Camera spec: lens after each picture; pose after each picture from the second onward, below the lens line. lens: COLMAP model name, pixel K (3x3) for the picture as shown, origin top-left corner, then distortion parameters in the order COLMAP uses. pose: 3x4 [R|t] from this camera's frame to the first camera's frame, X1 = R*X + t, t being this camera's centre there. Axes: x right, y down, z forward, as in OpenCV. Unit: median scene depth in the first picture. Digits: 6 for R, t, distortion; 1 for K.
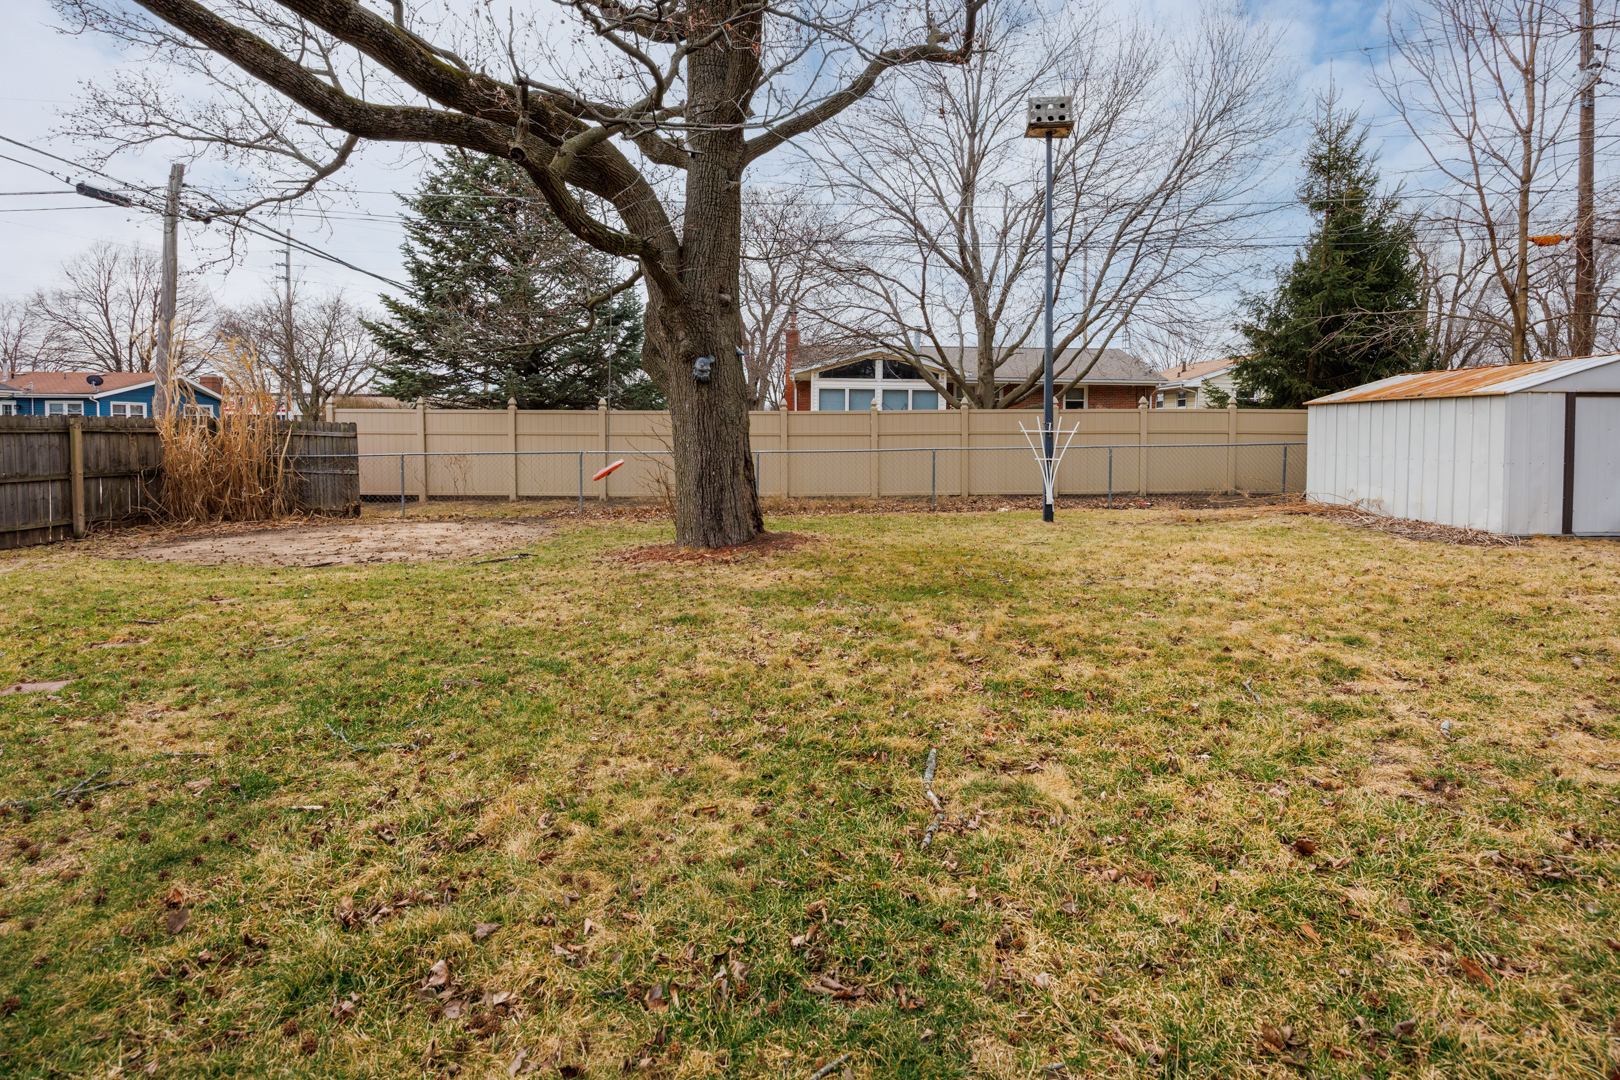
lens RADIAL K [[759.0, 0, 835.9], [0, 759.0, 461.7], [0, 0, 1]] dist [-0.017350, 0.001573]
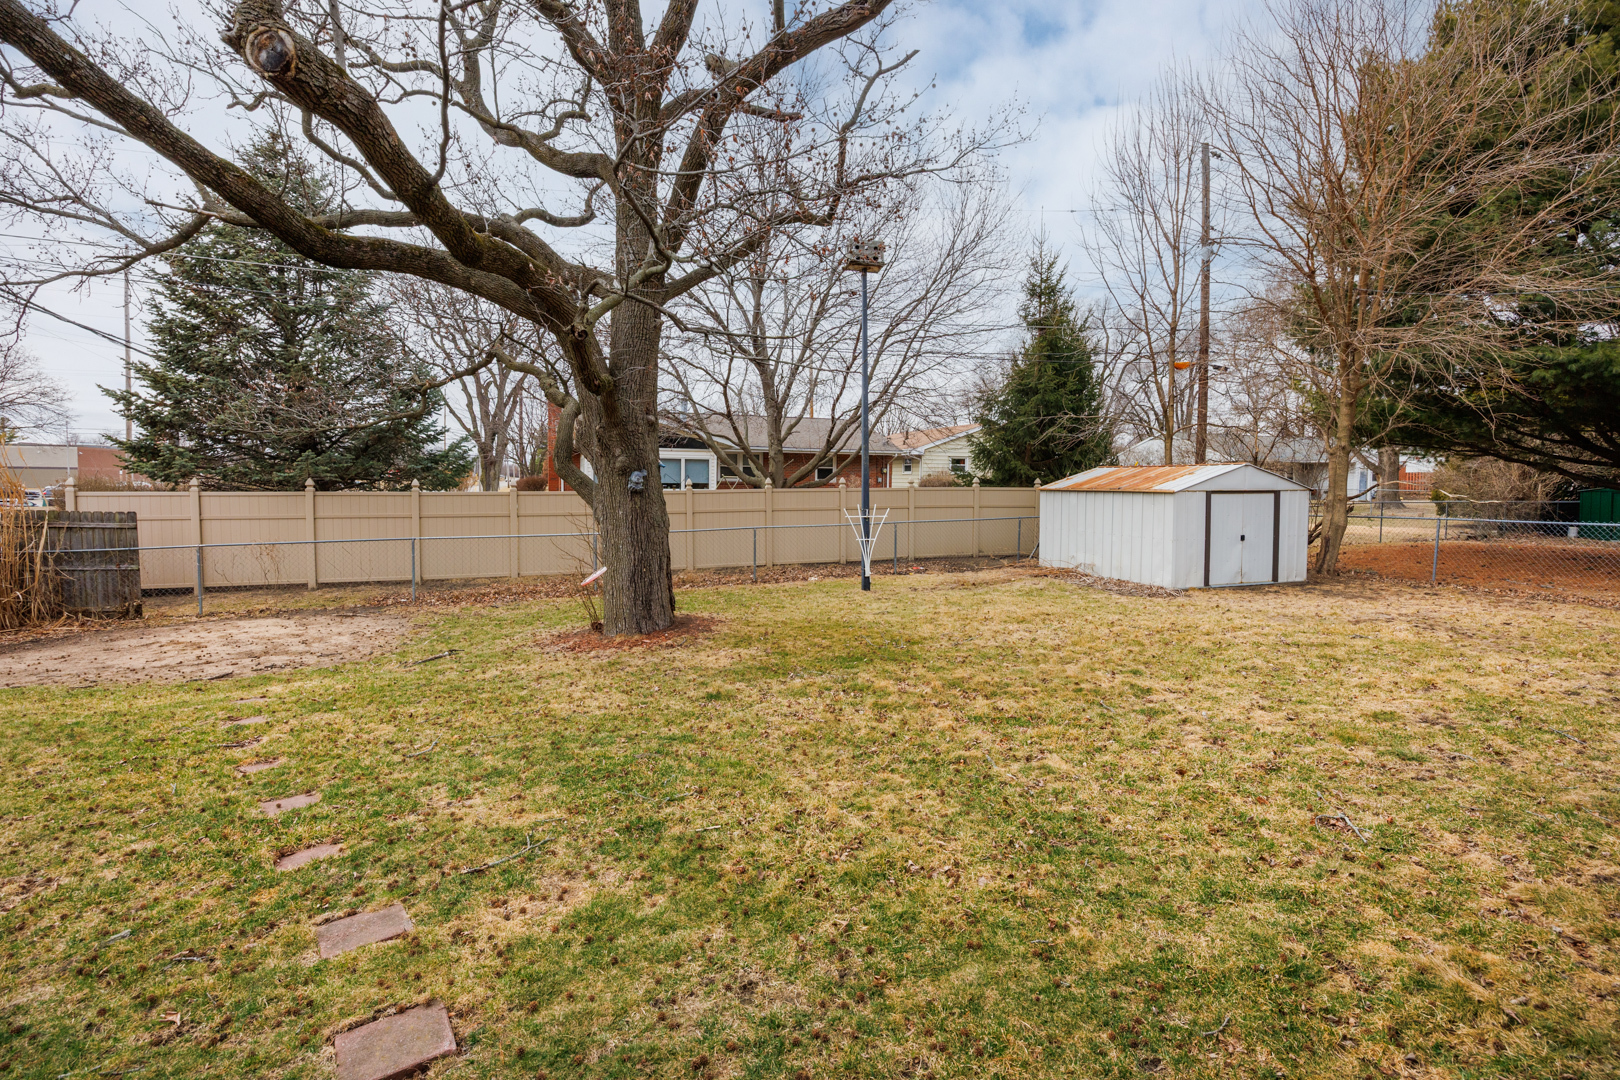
lens RADIAL K [[759.0, 0, 826.6], [0, 759.0, 535.0], [0, 0, 1]] dist [-0.017350, 0.001573]
pose [[0.940511, -0.020212, 0.339162, -0.183717], [0.011736, 0.999566, 0.027025, -0.041909], [-0.339561, -0.021437, 0.940340, -0.118824]]
